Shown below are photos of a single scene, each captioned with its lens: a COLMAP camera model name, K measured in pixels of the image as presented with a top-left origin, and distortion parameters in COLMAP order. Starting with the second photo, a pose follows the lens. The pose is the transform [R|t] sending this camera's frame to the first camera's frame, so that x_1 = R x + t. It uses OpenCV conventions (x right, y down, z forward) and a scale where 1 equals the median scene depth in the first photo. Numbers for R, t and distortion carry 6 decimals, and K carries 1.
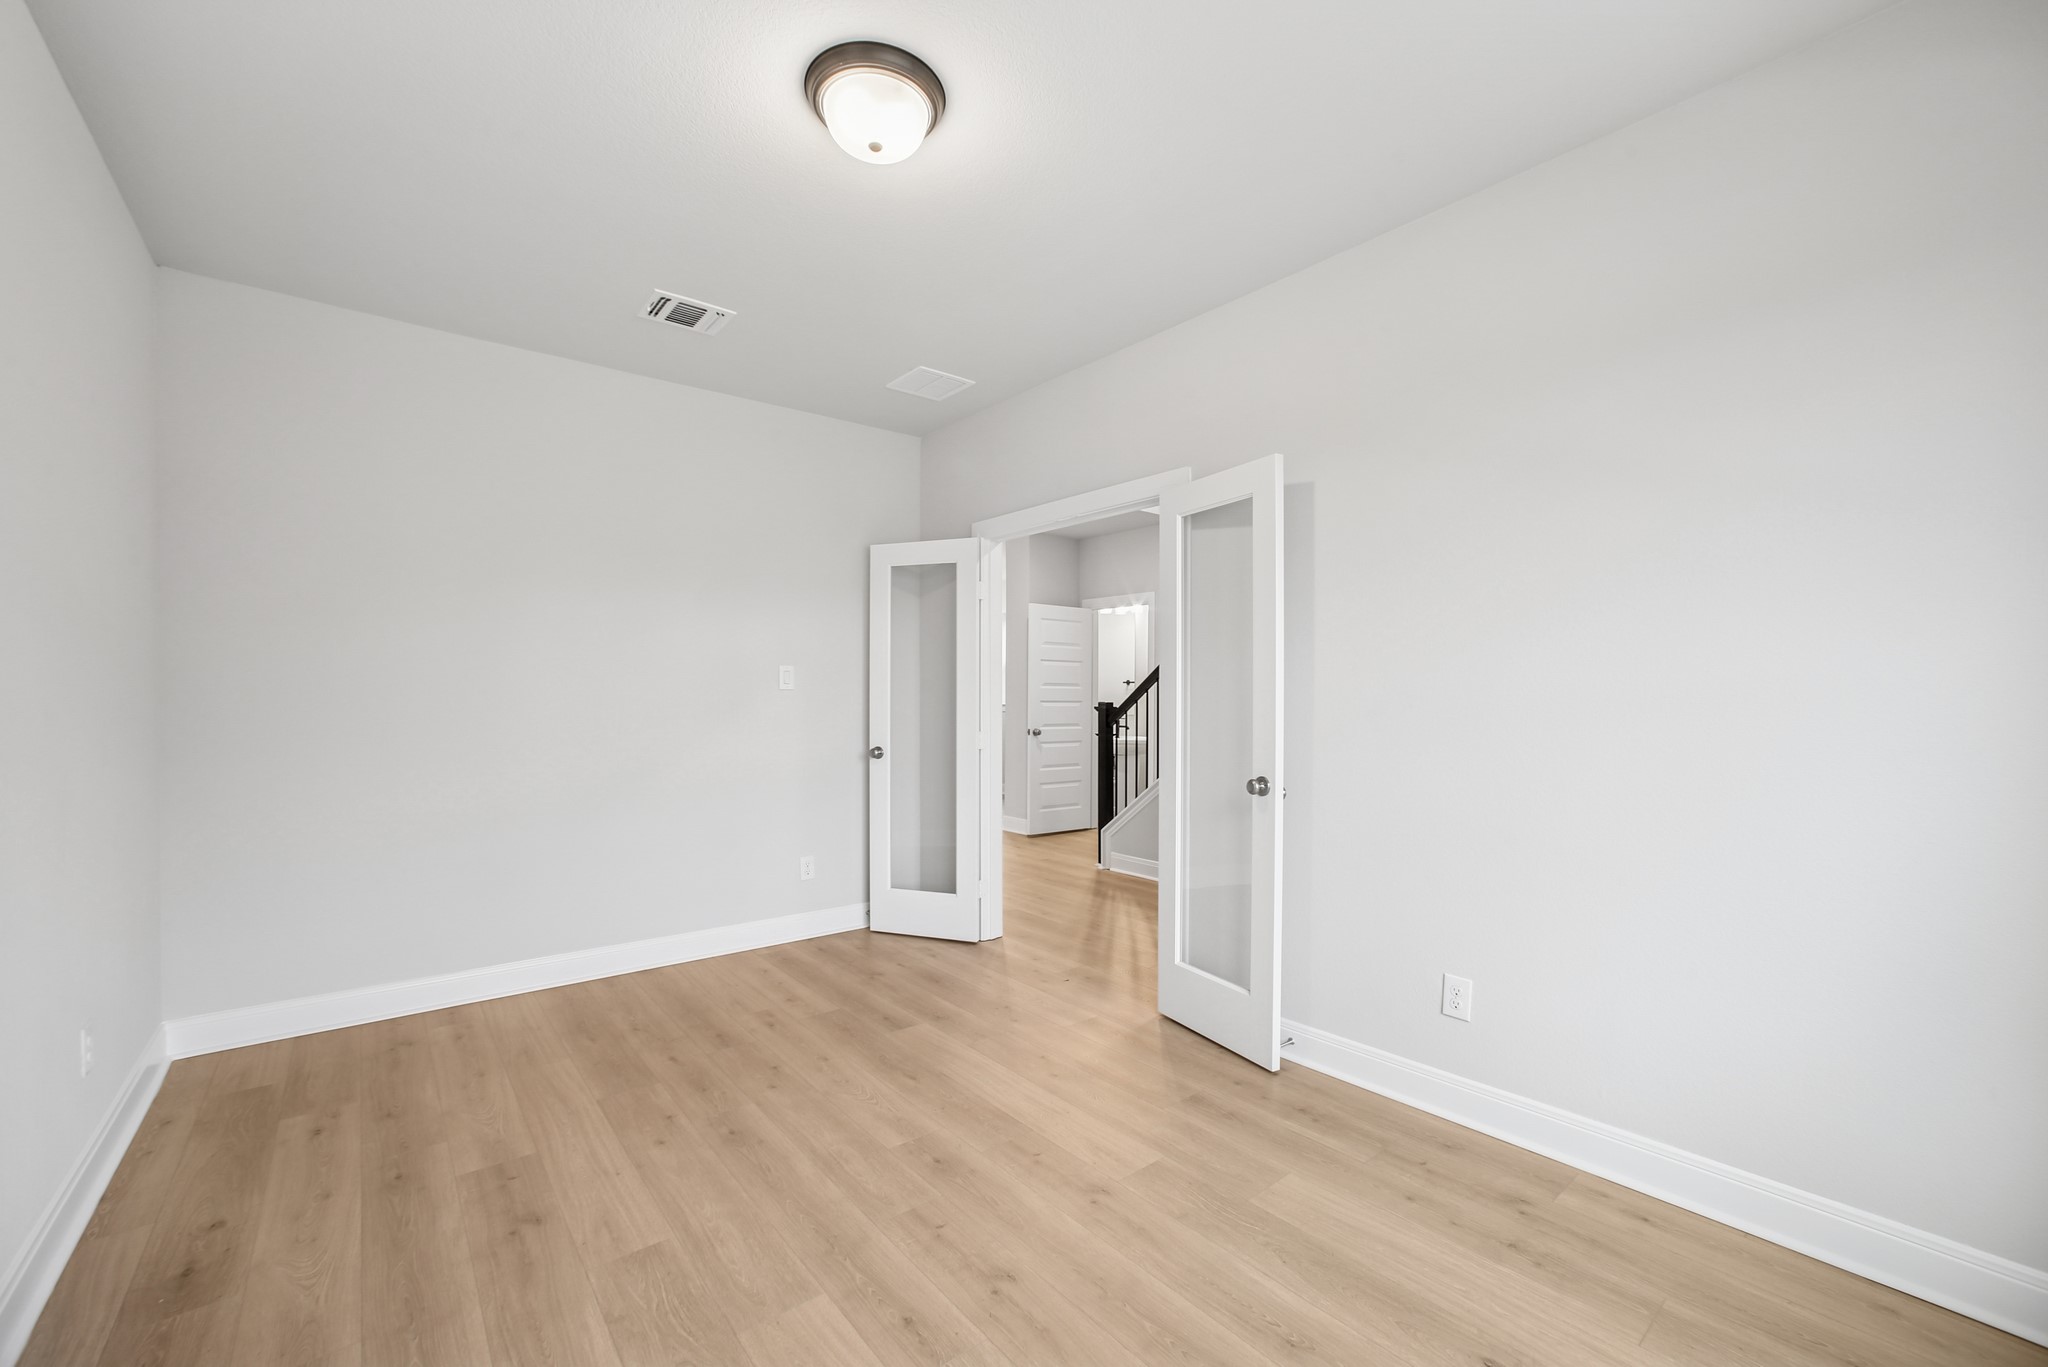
lens RADIAL K [[820.7, 0, 1020.5], [0, 820.7, 687.4], [0, 0, 1]] dist [-0.027591, 0.009134]
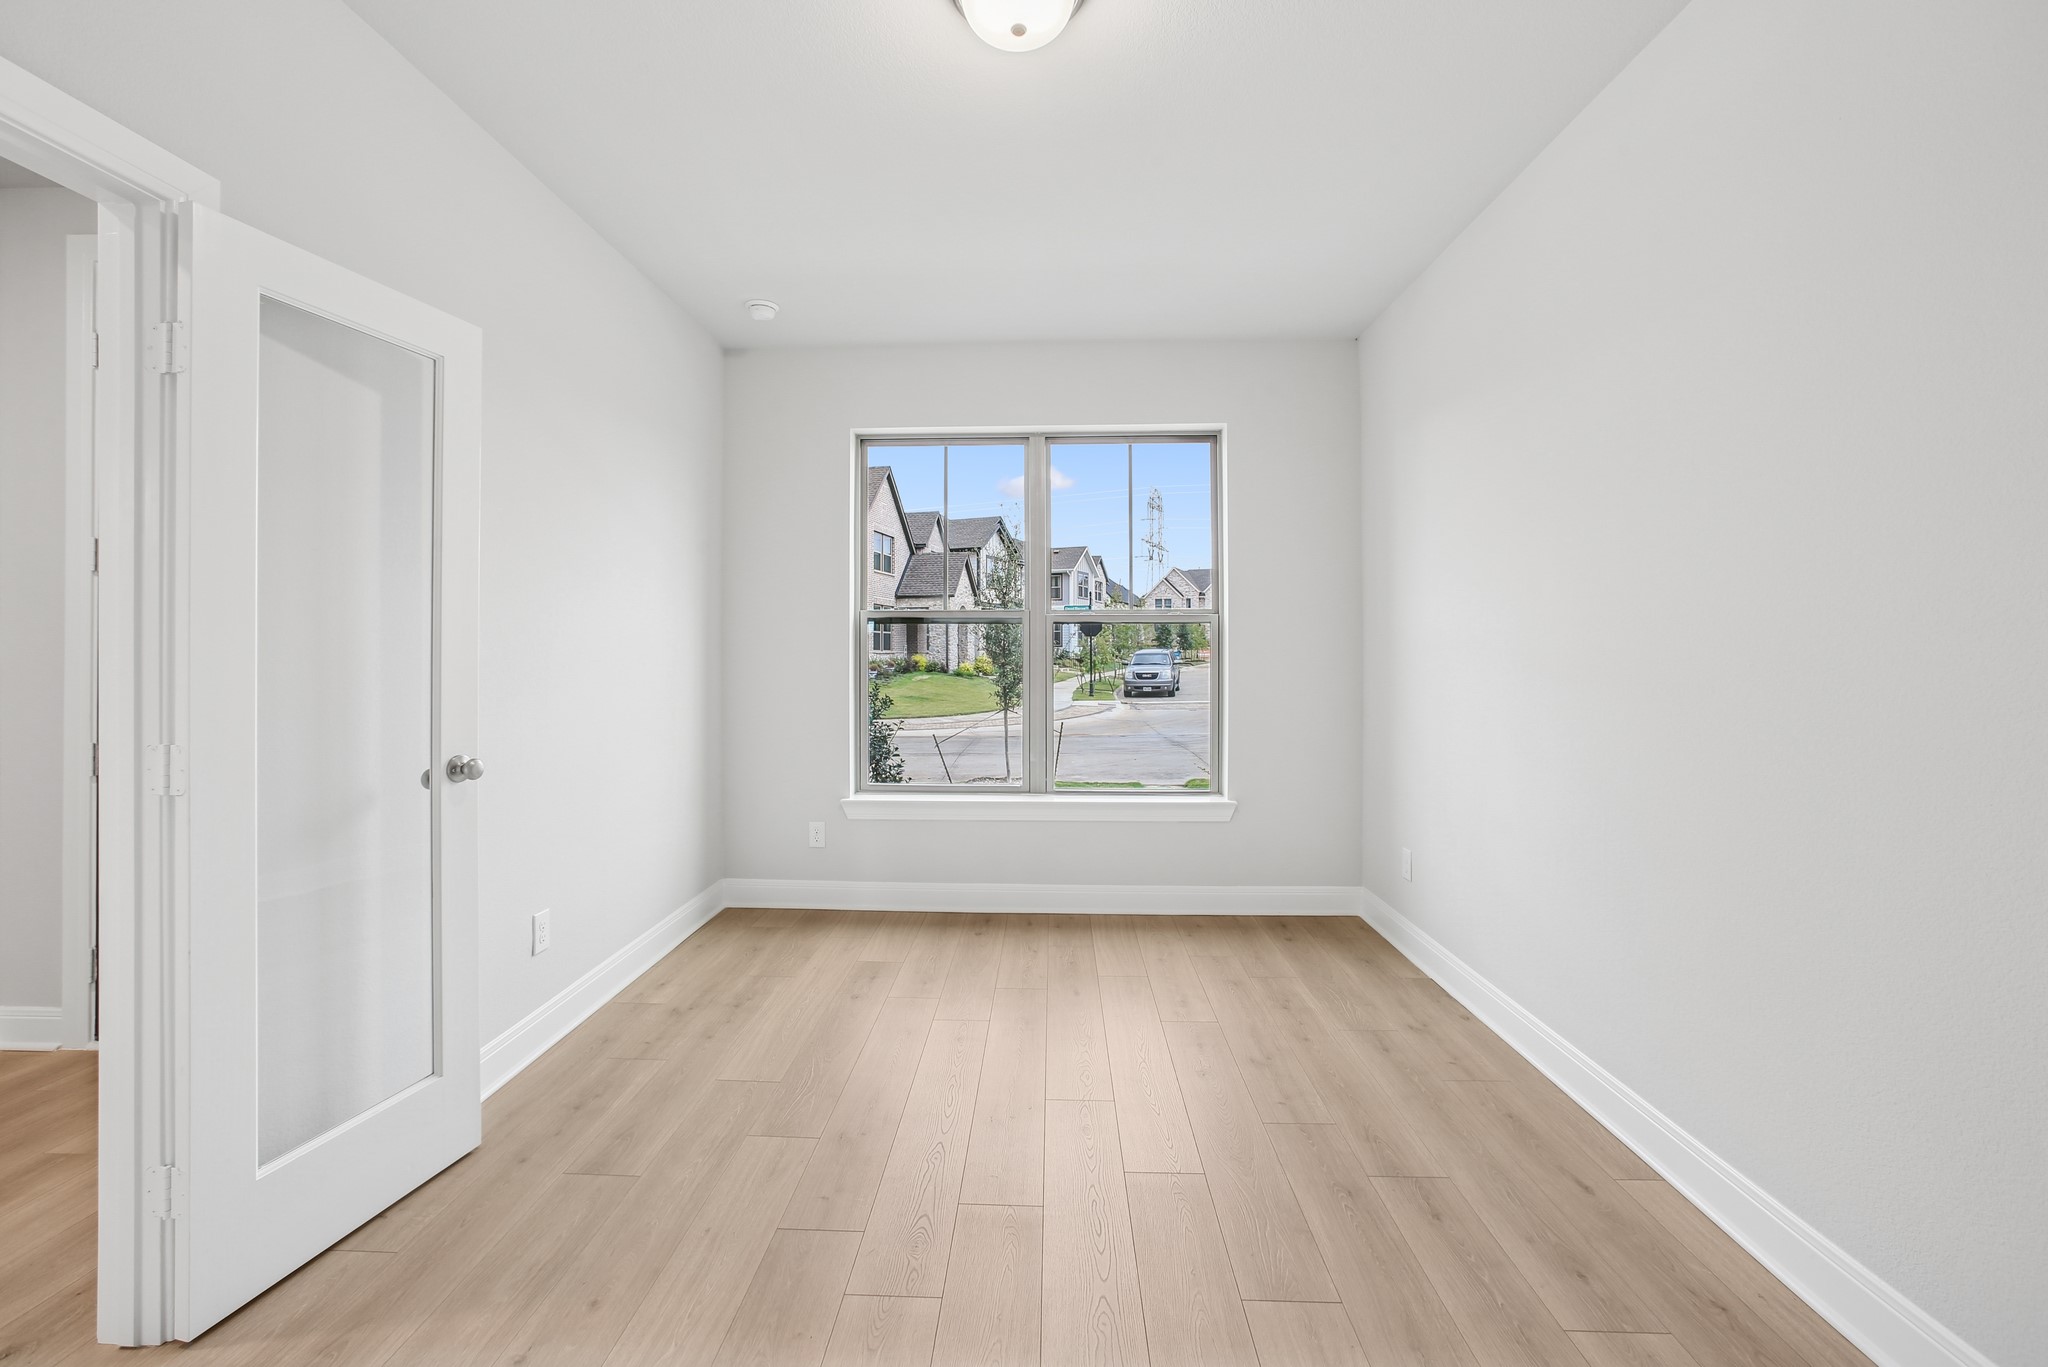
lens RADIAL K [[820.7, 0, 1024.0], [0, 820.7, 667.9], [0, 0, 1]] dist [-0.027591, 0.009134]
pose [[-0.752103, -0.011485, 0.658945, -0.705610], [-0.008518, 0.999934, 0.007706, 0.034949], [-0.658990, 0.000183, -0.752151, 1.586069]]
